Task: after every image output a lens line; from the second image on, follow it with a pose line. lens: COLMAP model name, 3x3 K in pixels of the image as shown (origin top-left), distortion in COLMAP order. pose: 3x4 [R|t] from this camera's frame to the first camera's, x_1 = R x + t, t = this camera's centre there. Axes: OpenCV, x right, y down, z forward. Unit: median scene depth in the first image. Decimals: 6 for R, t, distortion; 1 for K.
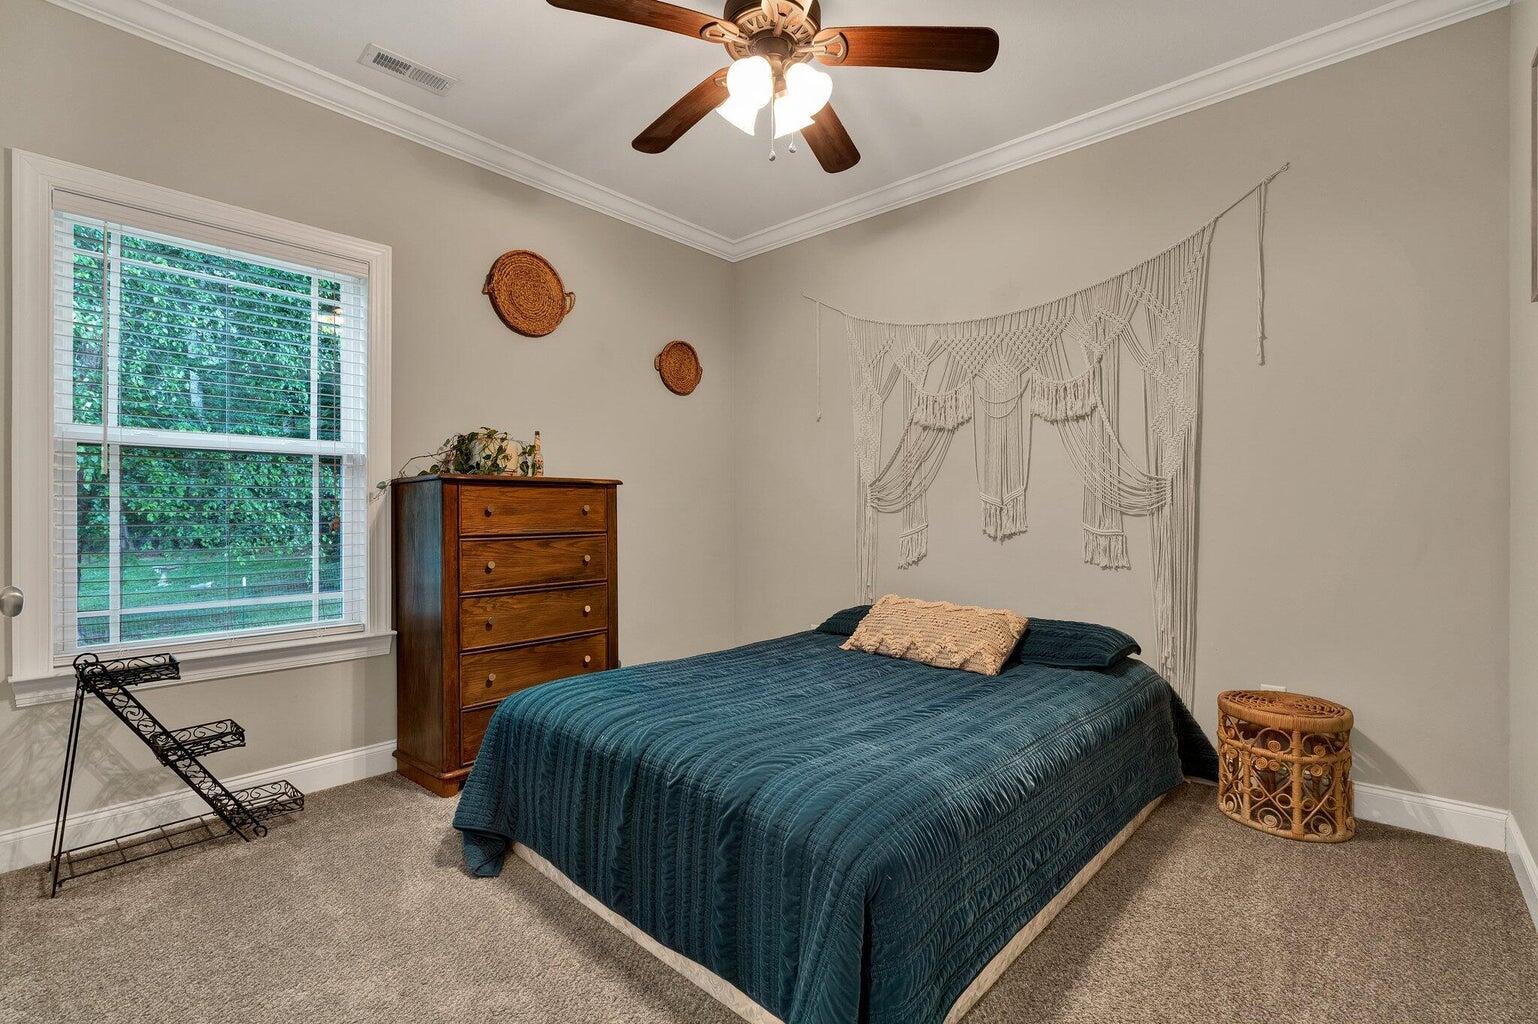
lens RADIAL K [[715.0, 0, 771.6], [0, 715.0, 501.1], [0, 0, 1]] dist [-0.001510, -0.000060]
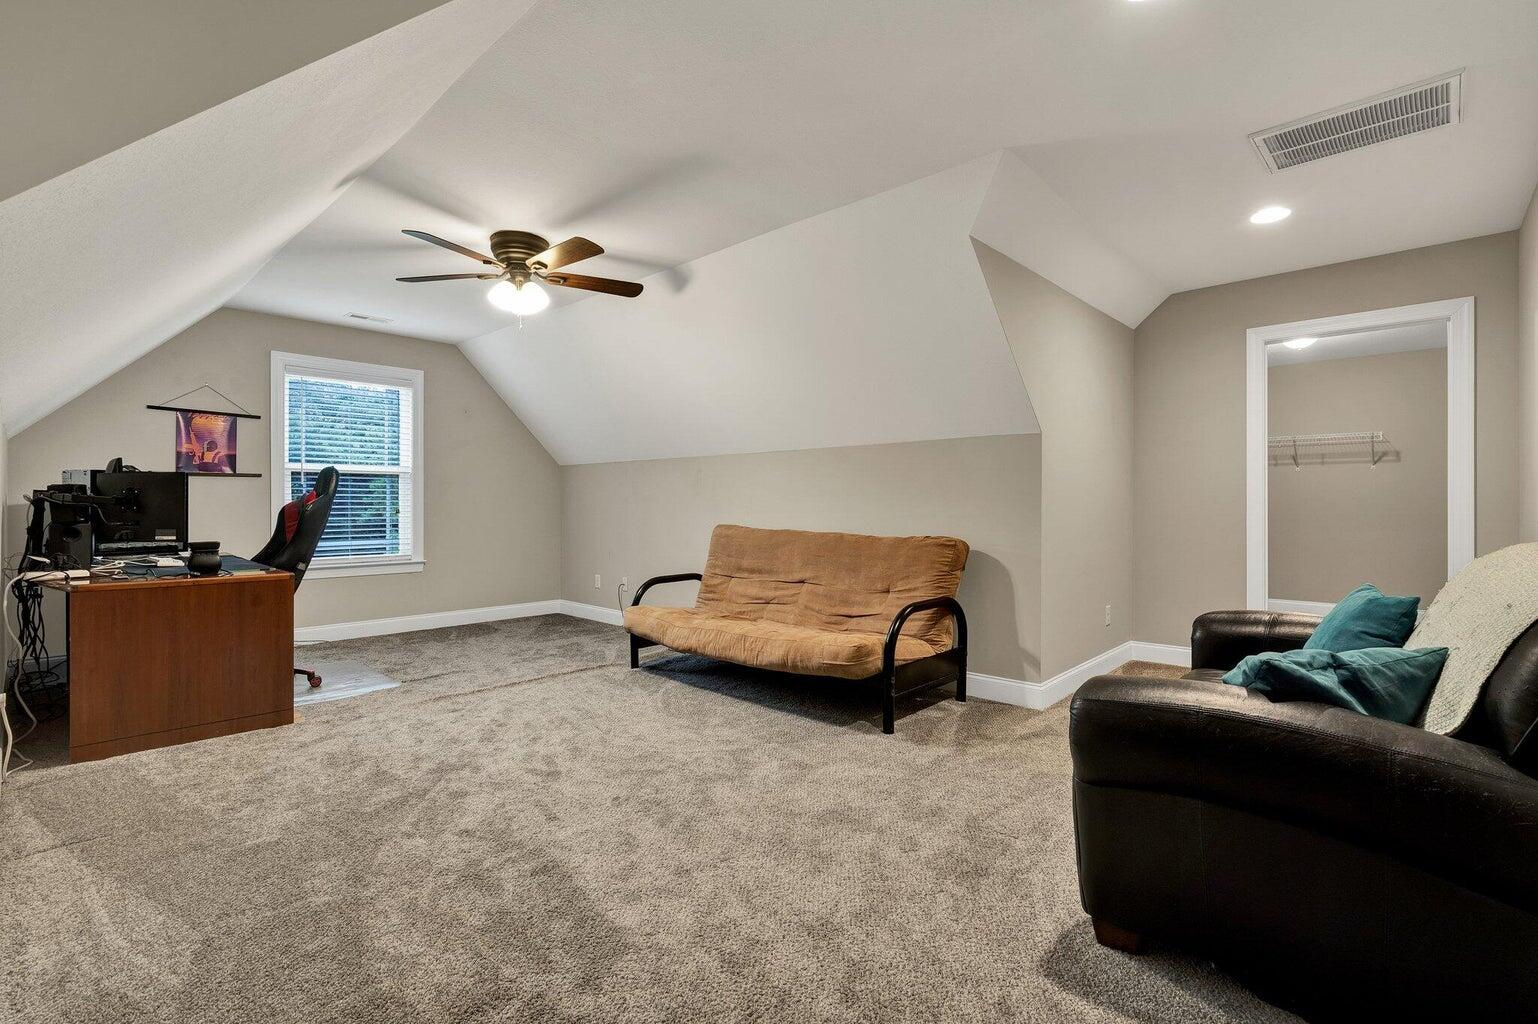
lens RADIAL K [[702.9, 0, 770.1], [0, 702.9, 506.0], [0, 0, 1]] dist [-0.002665, -0.000368]
pose [[0.998620, 0.004798, -0.052298, 0.704481], [-0.004556, 0.999978, 0.004746, 0.013077], [0.052320, -0.004501, 0.998620, -1.192701]]
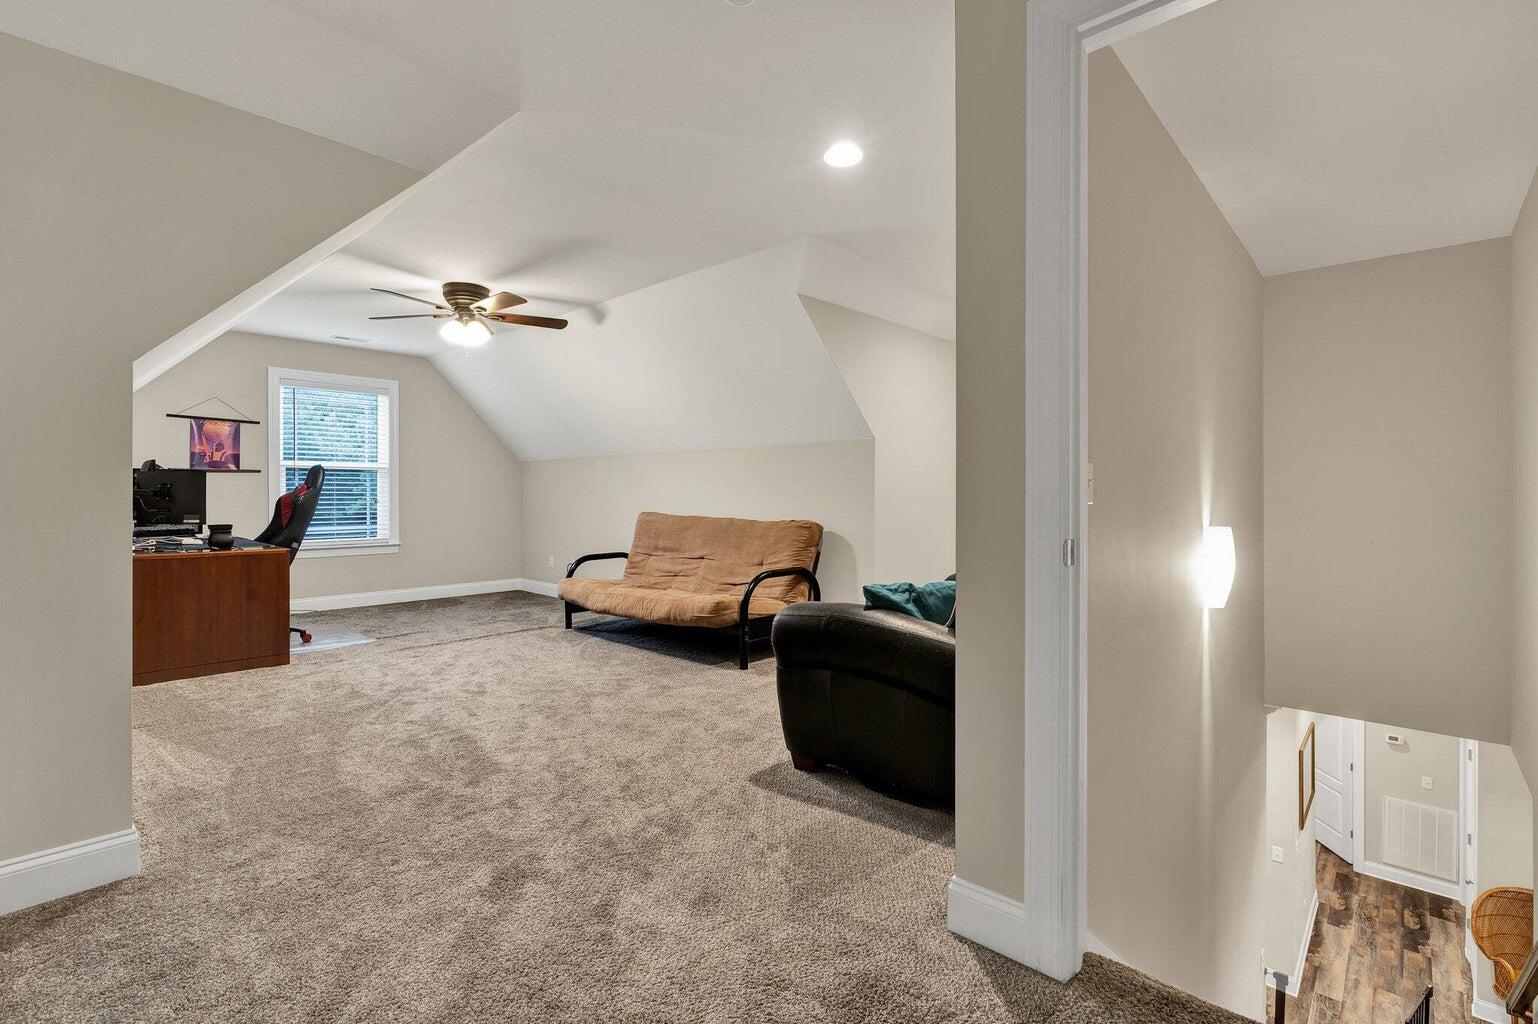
lens RADIAL K [[703.6, 0, 764.3], [0, 703.6, 498.7], [0, 0, 1]] dist [-0.001891, -0.000022]
pose [[0.998770, 0.003993, -0.049413, 1.005510], [-0.003596, 0.999961, 0.008120, 0.009856], [0.049443, -0.007932, 0.998745, -1.608020]]
